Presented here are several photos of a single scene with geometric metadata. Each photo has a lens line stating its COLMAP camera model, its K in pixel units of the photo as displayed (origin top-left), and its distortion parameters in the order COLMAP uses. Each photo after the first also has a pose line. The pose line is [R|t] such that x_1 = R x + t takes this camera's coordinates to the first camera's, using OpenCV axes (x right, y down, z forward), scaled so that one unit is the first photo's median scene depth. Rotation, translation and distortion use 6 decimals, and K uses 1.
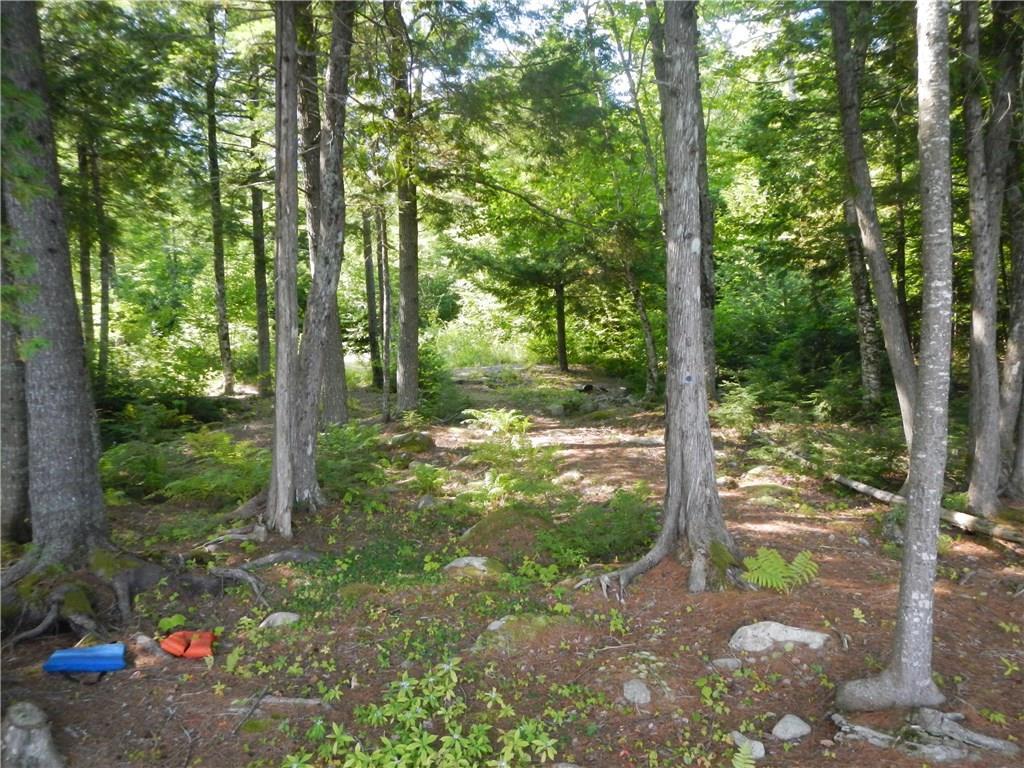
lens RADIAL K [[848.0, 0, 511.9], [0, 848.0, 372.2], [0, 0, 1]] dist [0.003728, -0.002111]
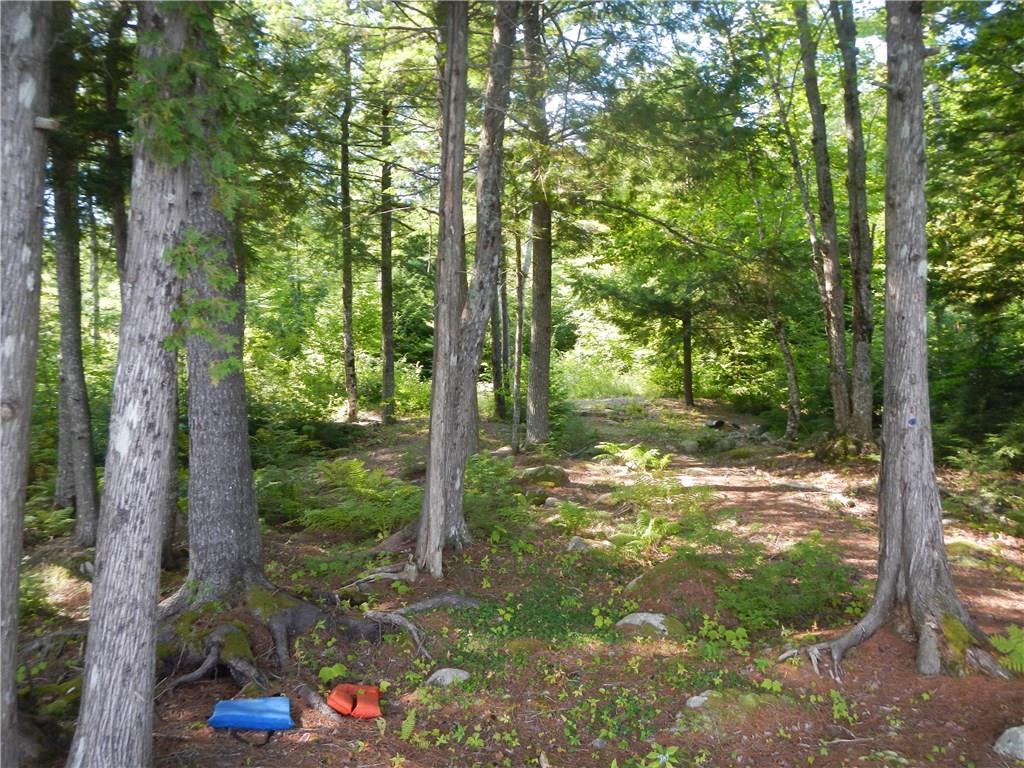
lens RADIAL K [[848.0, 0, 511.9], [0, 848.0, 372.2], [0, 0, 1]] dist [0.003728, -0.002111]
pose [[0.992222, 0.020028, -0.122857, -0.039223], [-0.024471, 0.999096, -0.034756, -0.001245], [0.122050, 0.037492, 0.991816, 0.038325]]
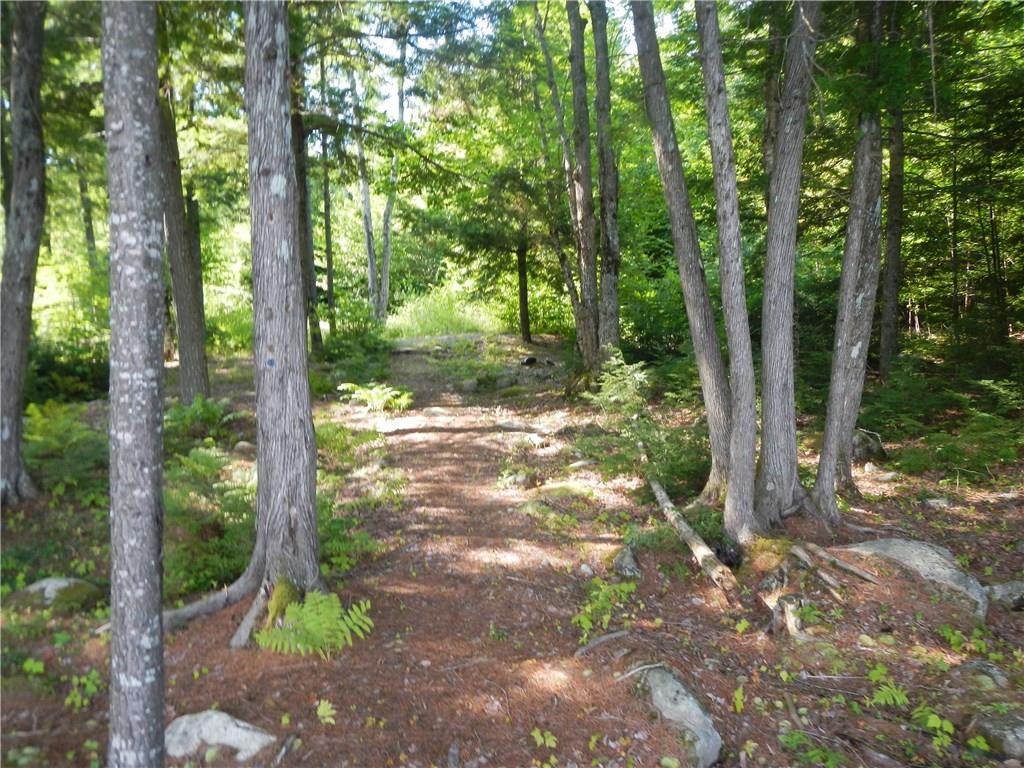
lens RADIAL K [[851.9, 0, 488.0], [0, 851.9, 374.8], [0, 0, 1]] dist [0.003749, 0.004610]
pose [[0.995220, 0.018078, -0.095973, 0.203075], [-0.014128, 0.999031, 0.041680, -0.006714], [0.096634, -0.040125, 0.994511, 0.111345]]
